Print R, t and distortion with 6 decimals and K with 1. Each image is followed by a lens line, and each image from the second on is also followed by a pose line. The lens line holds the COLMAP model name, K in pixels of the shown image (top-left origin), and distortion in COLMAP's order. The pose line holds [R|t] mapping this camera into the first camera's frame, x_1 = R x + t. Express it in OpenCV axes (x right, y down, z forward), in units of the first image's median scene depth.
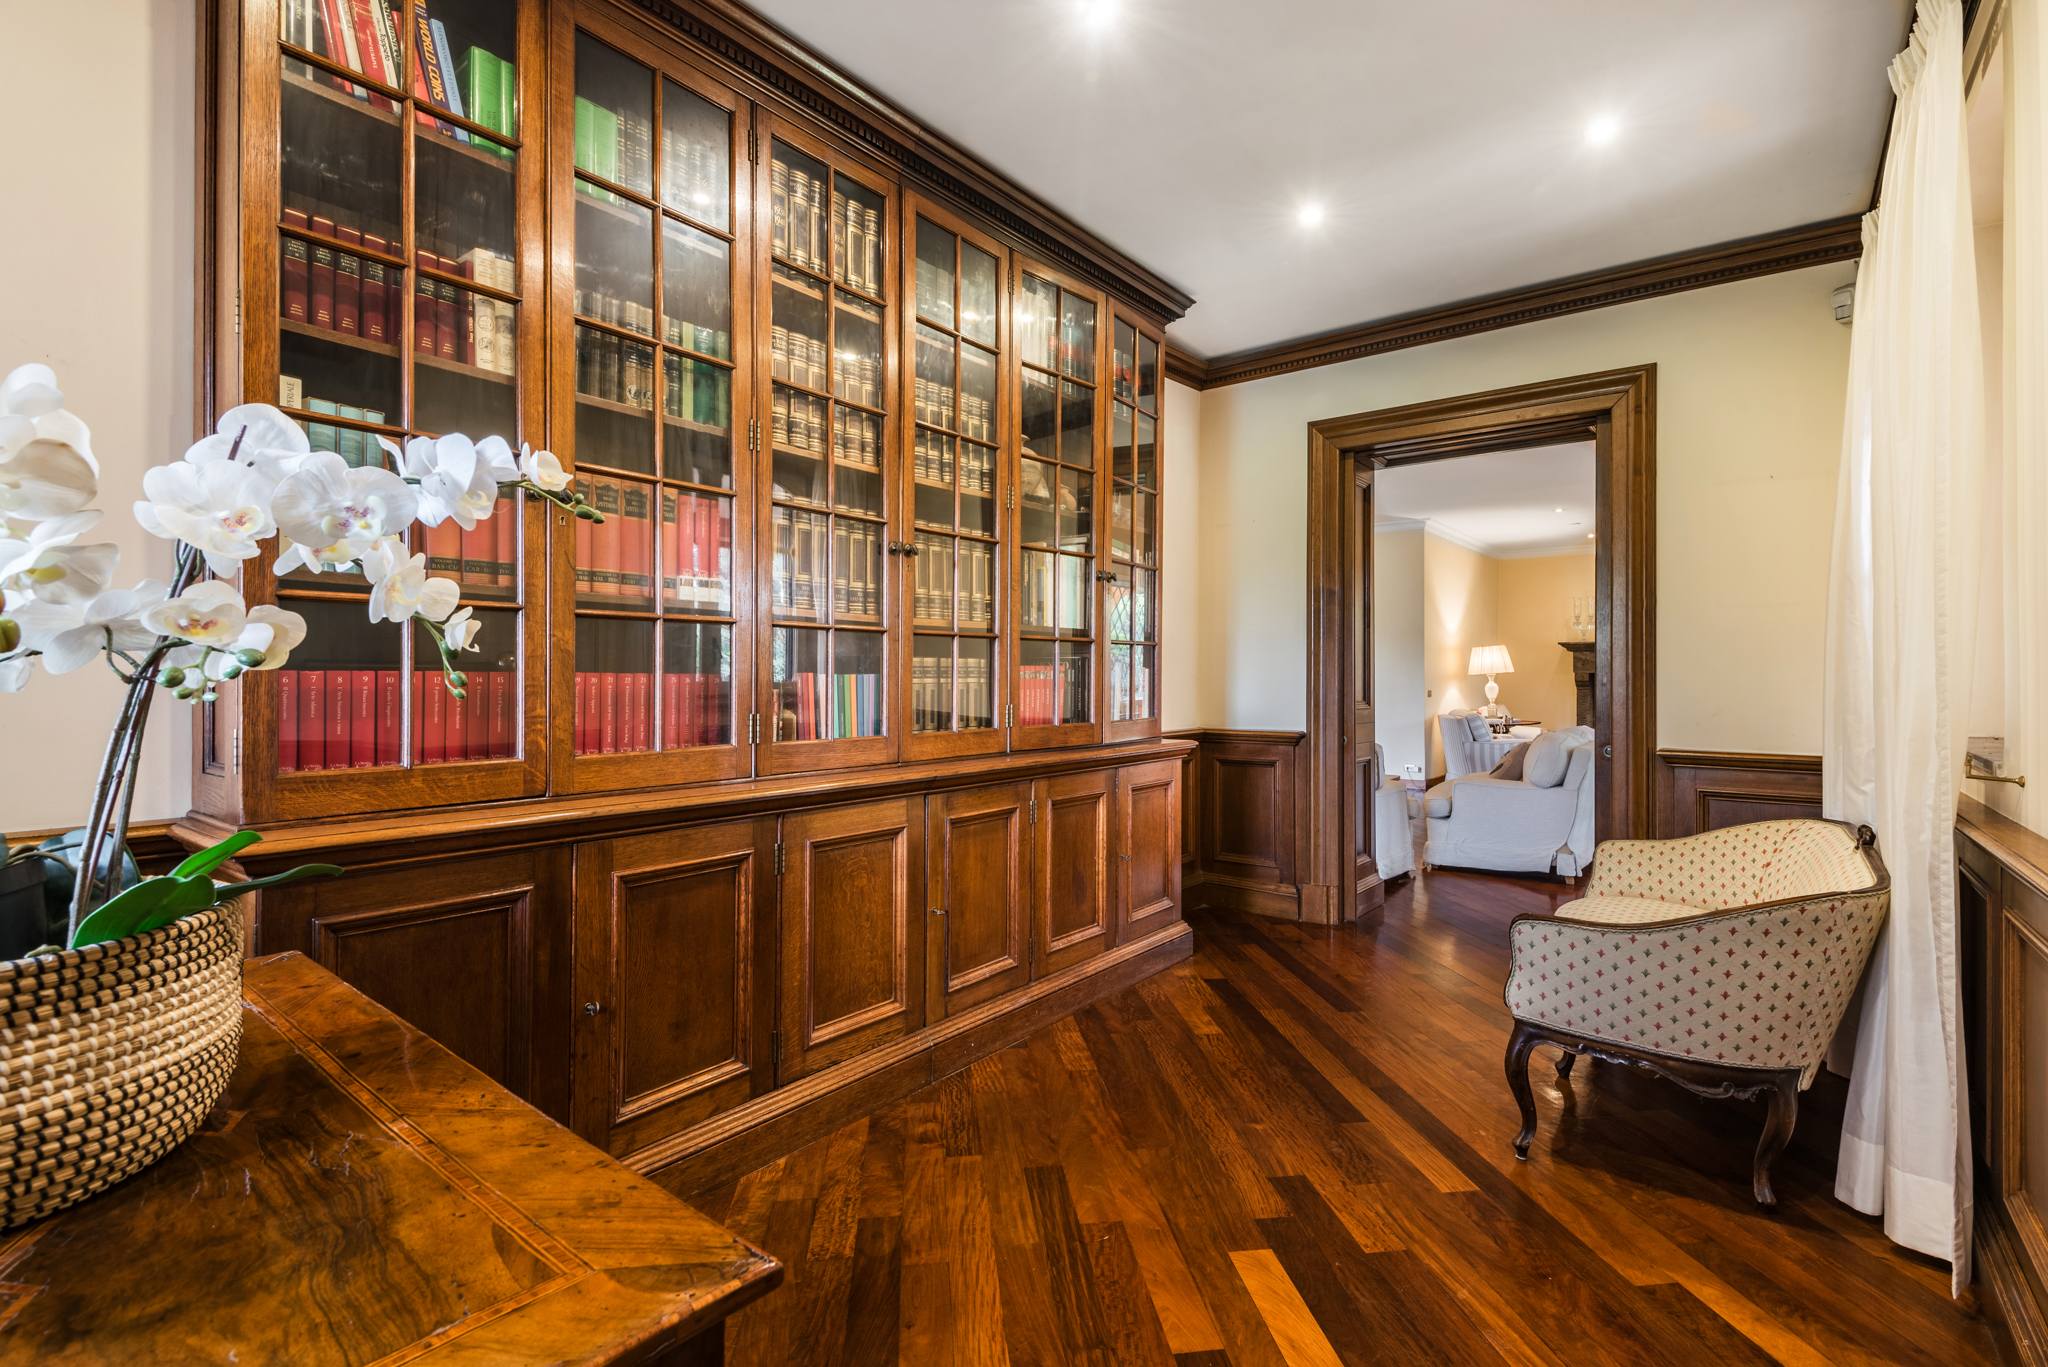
lens RADIAL K [[937.7, 0, 1029.0], [0, 937.7, 674.6], [0, 0, 1]] dist [0.023904, -0.013618]
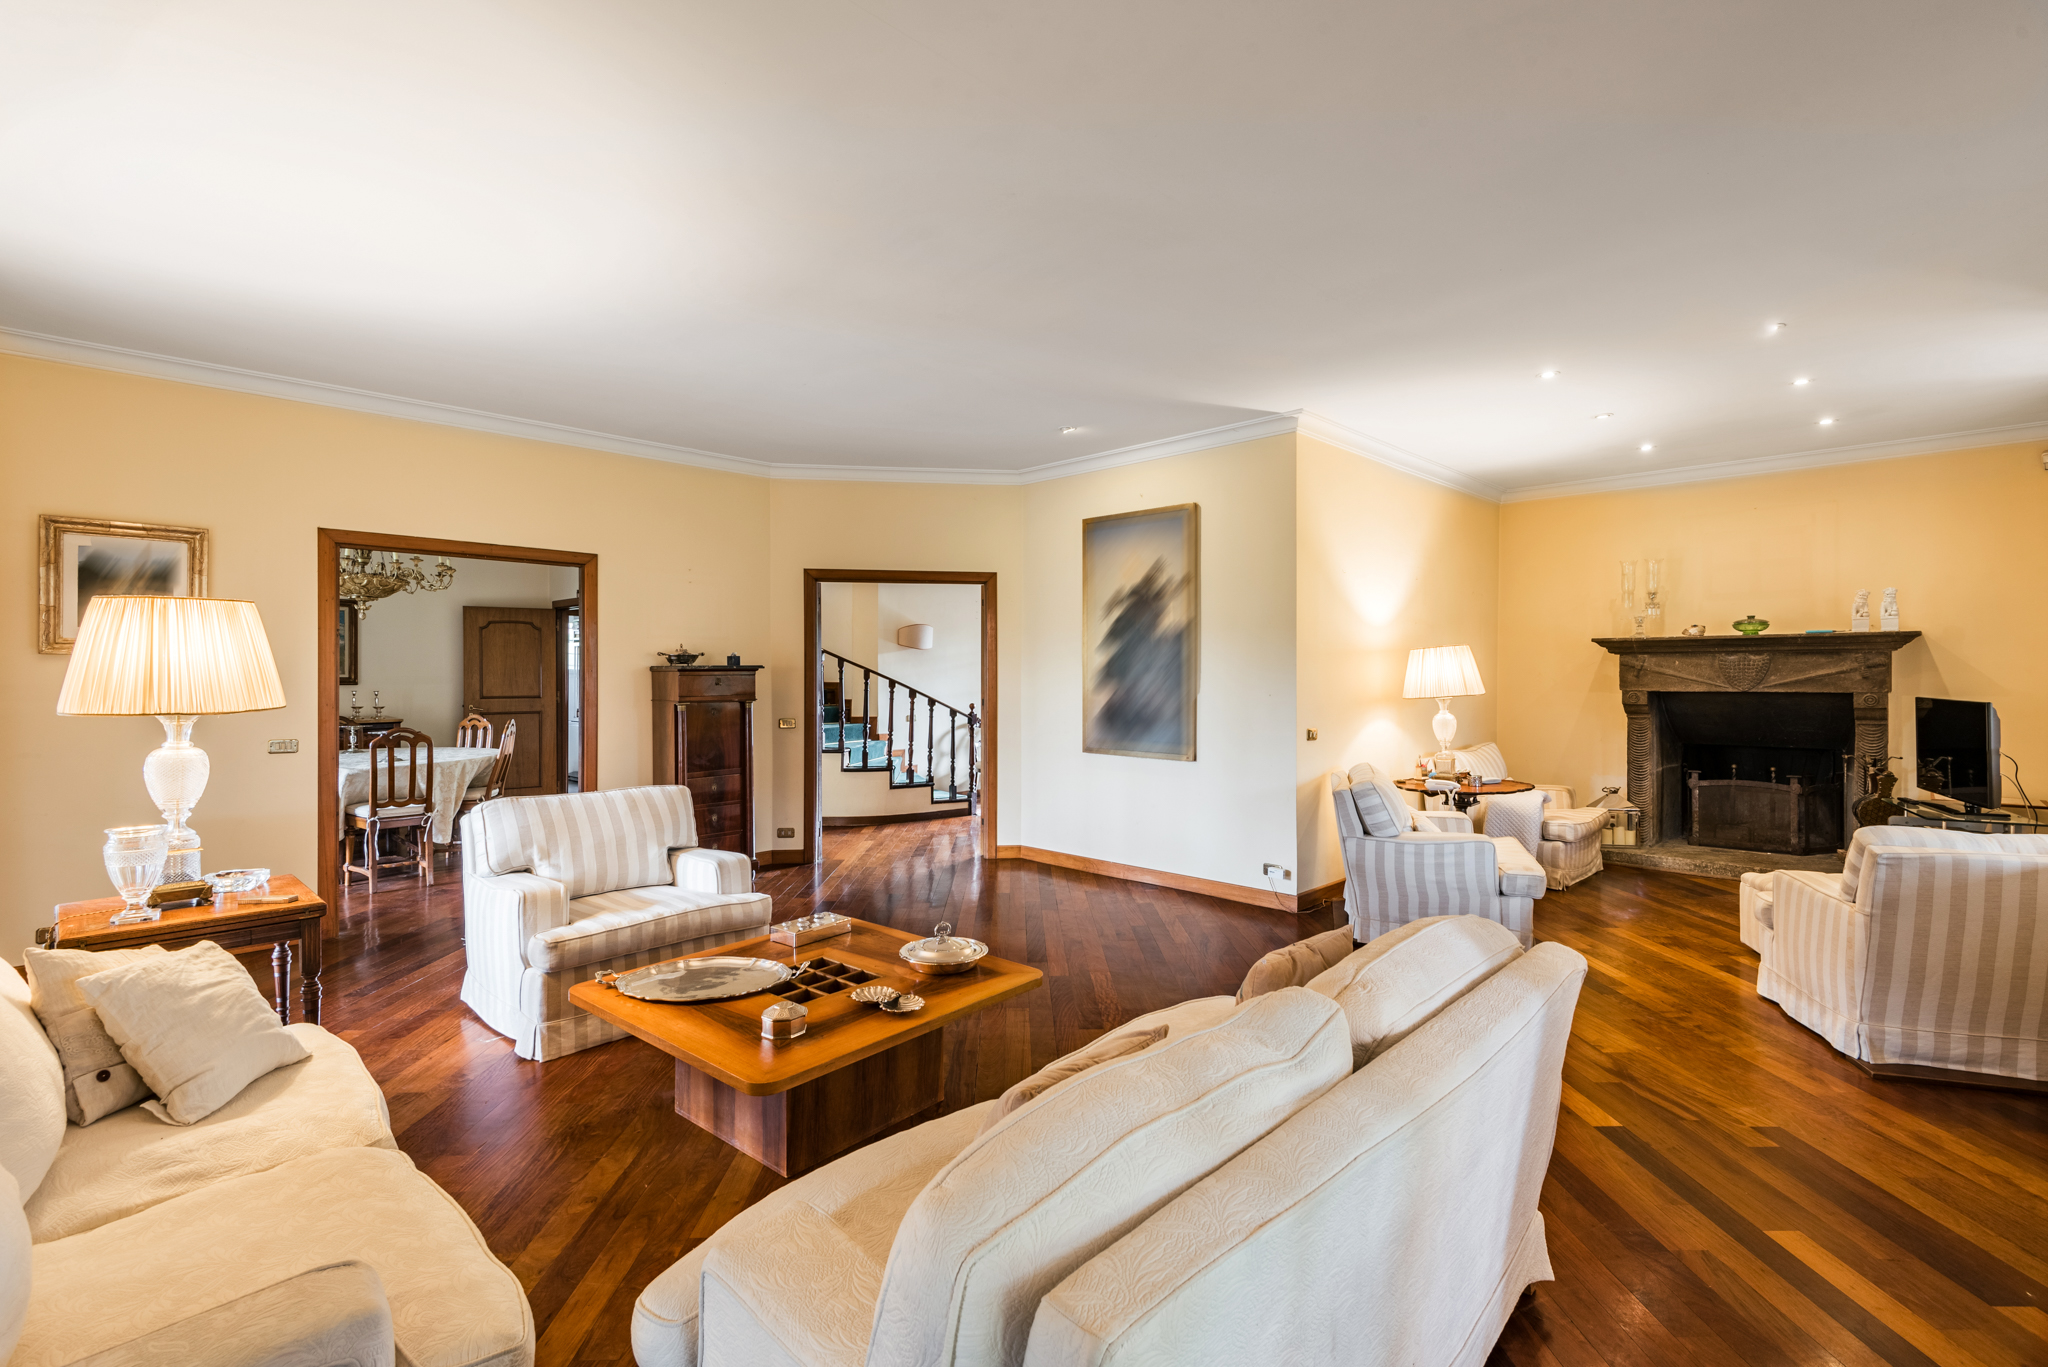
lens RADIAL K [[937.7, 0, 986.7], [0, 937.7, 673.0], [0, 0, 1]] dist [0.023904, -0.013618]
pose [[0.991992, 0.002709, -0.126271, 0.292043], [-0.001790, 0.999971, 0.007393, -0.018405], [0.126287, -0.007107, 0.991968, 0.411673]]
